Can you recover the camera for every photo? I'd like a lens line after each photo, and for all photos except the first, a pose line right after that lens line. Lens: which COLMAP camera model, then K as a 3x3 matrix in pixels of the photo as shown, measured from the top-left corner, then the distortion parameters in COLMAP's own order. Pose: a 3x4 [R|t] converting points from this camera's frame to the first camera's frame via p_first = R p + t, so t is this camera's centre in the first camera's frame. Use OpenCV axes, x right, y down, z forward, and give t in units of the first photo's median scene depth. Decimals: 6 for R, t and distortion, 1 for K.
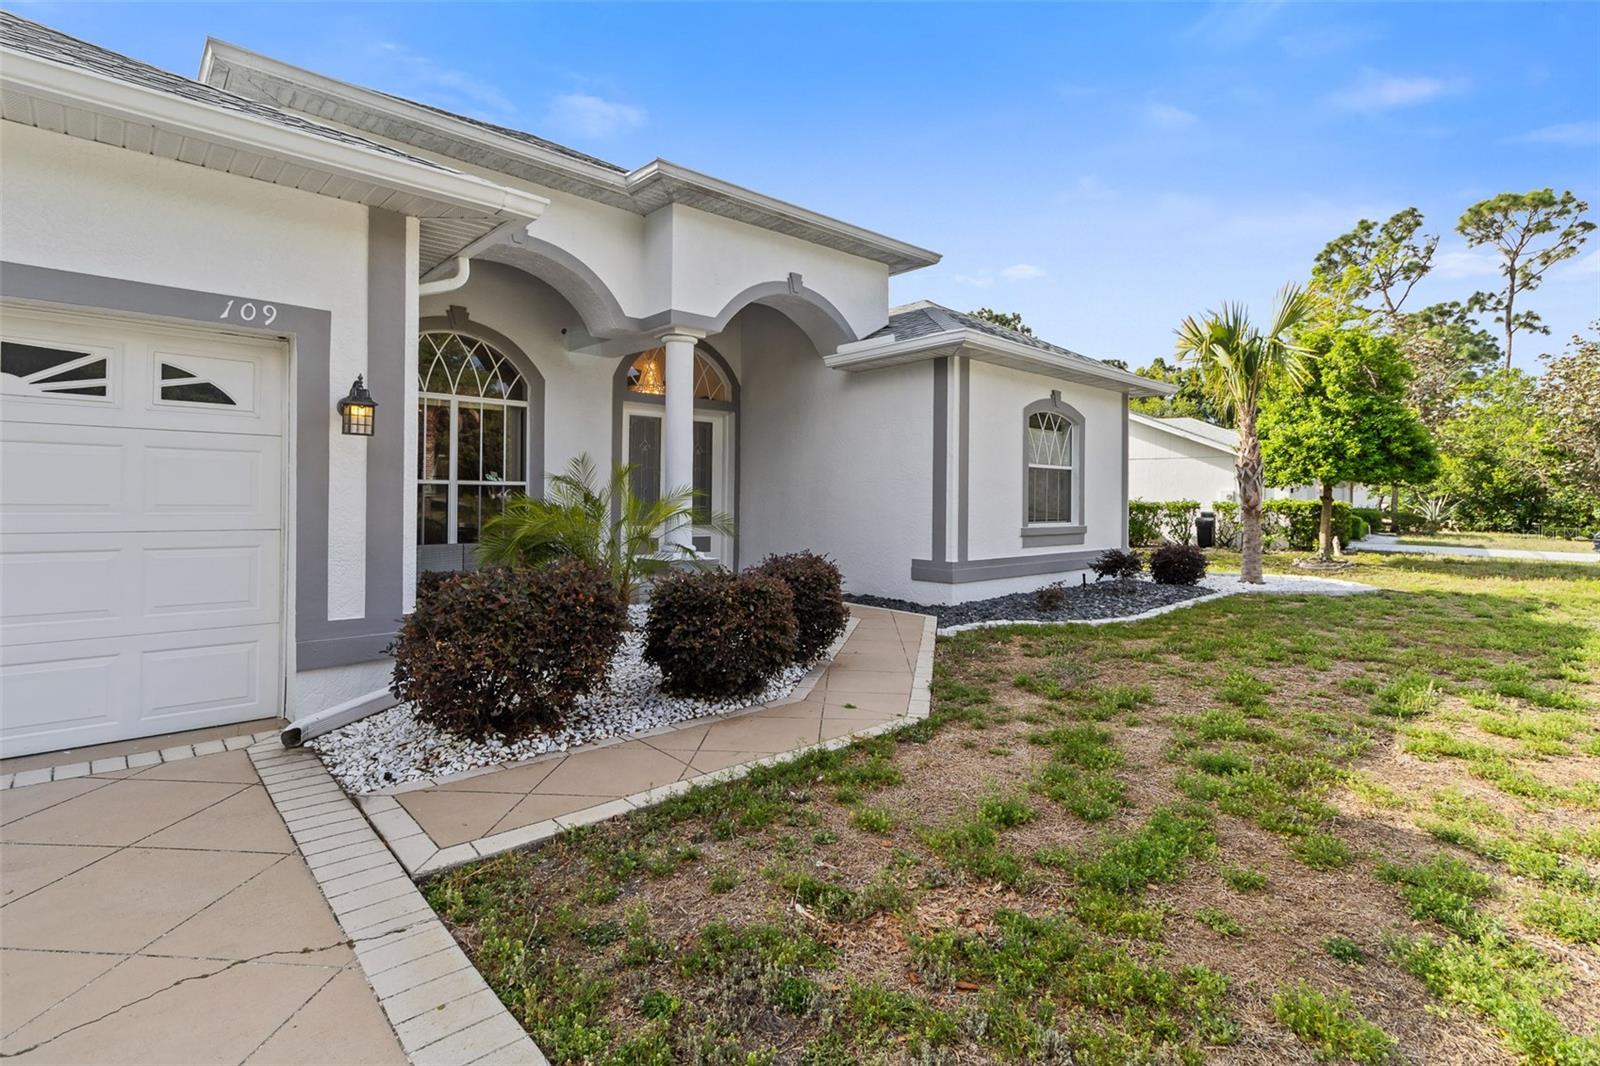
lens RADIAL K [[779.3, 0, 803.9], [0, 779.3, 488.9], [0, 0, 1]] dist [0.000198, 0.000035]
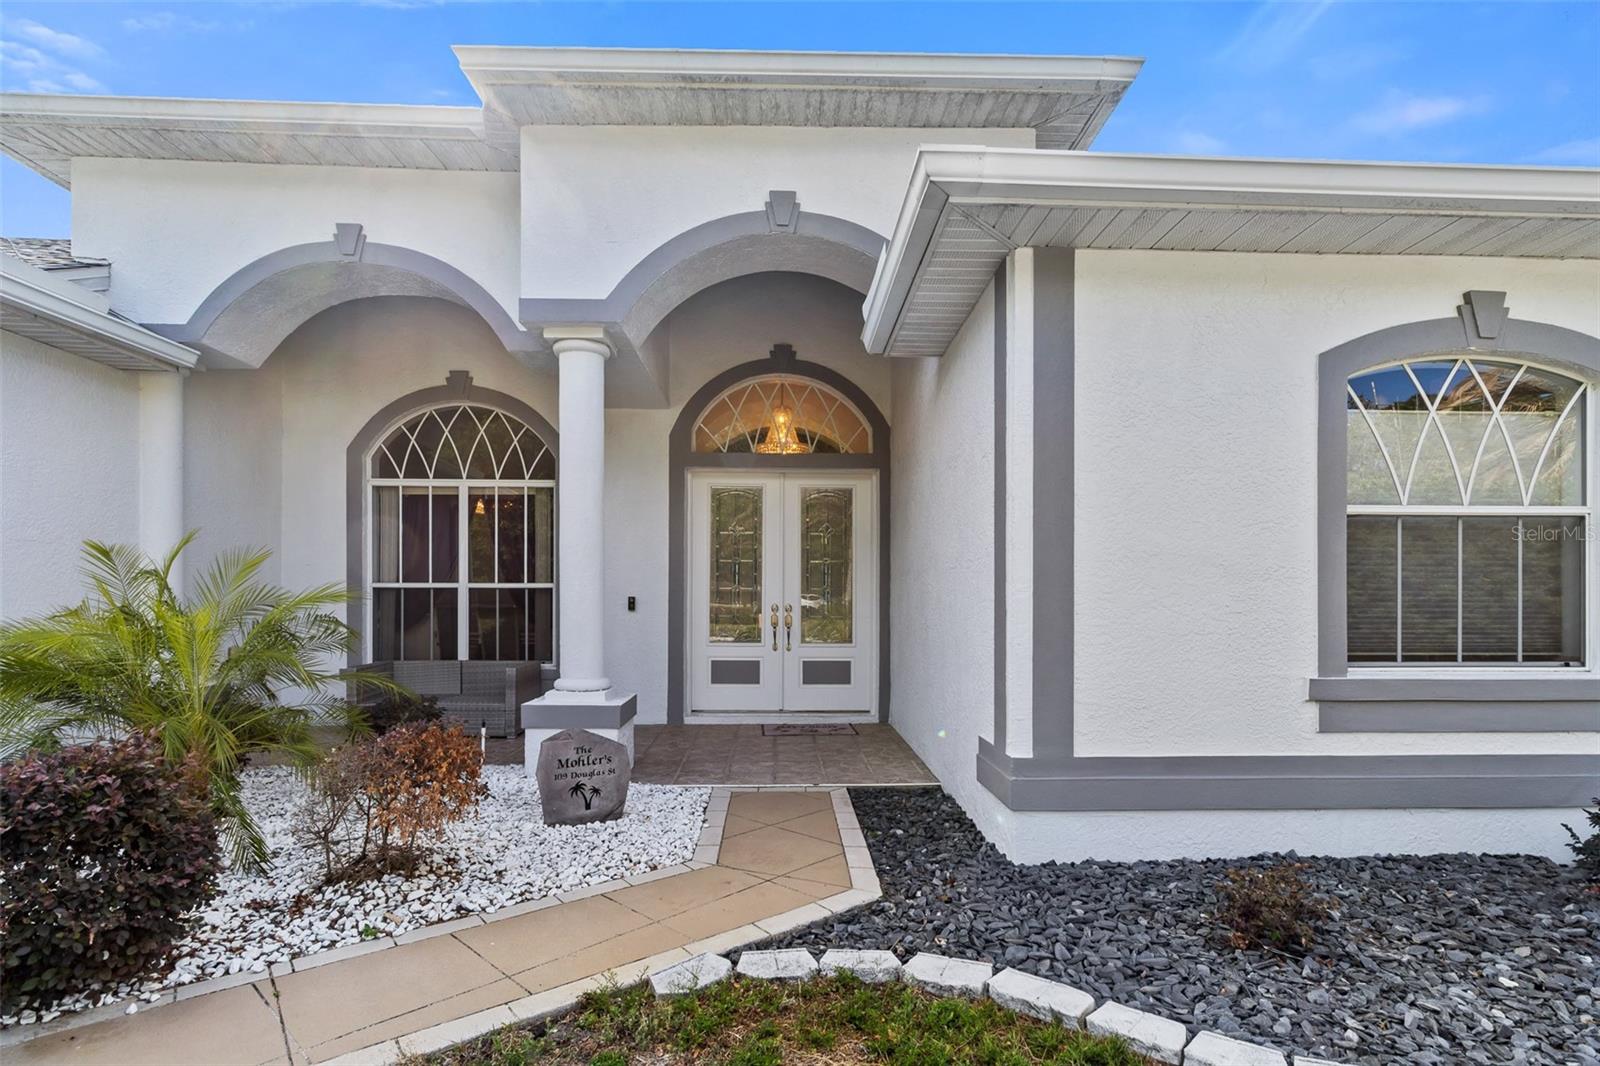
lens RADIAL K [[777.5, 0, 810.2], [0, 777.5, 601.6], [0, 0, 1]] dist [0.003843, 0.000385]
pose [[0.759914, -0.006457, -0.649992, 0.354028], [0.012816, 0.999905, 0.005050, 0.009219], [0.649898, -0.012167, 0.759924, 0.587838]]
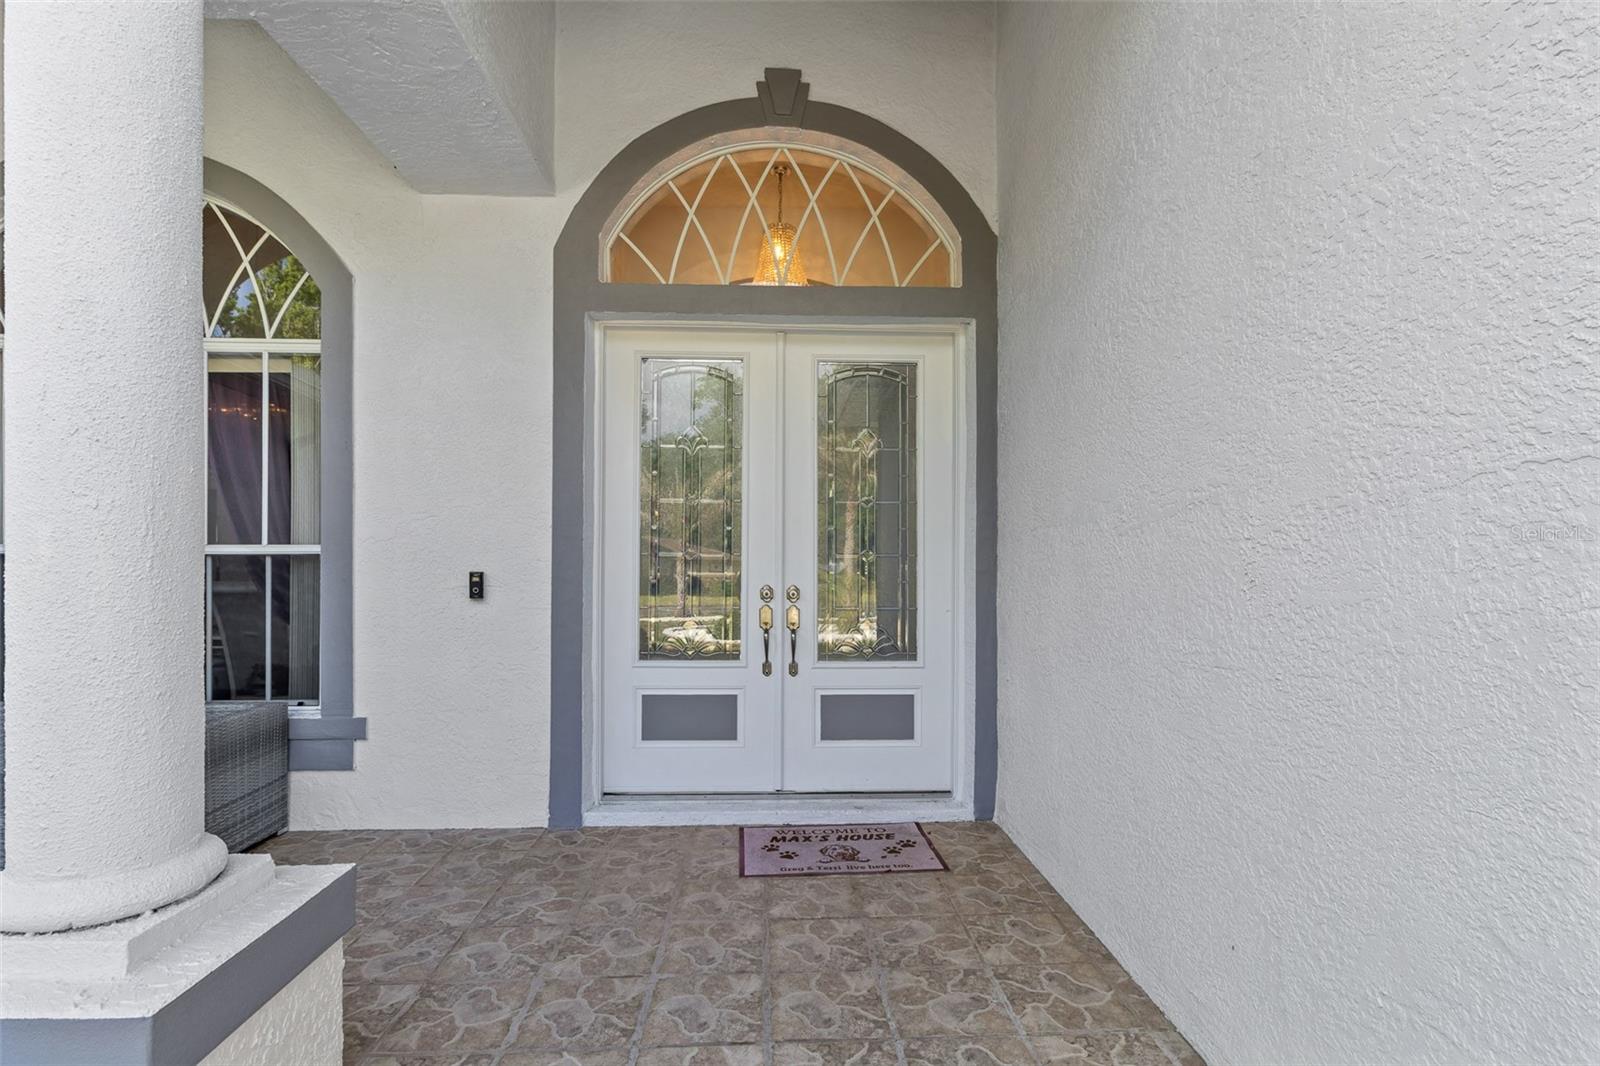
lens RADIAL K [[767.9, 0, 819.0], [0, 767.9, 569.6], [0, 0, 1]] dist [-0.001138, -0.000078]
pose [[0.772739, -0.013598, -0.634578, 0.080232], [0.013746, 0.999895, -0.004688, 0.009163], [0.634575, -0.005100, 0.772845, 0.881623]]
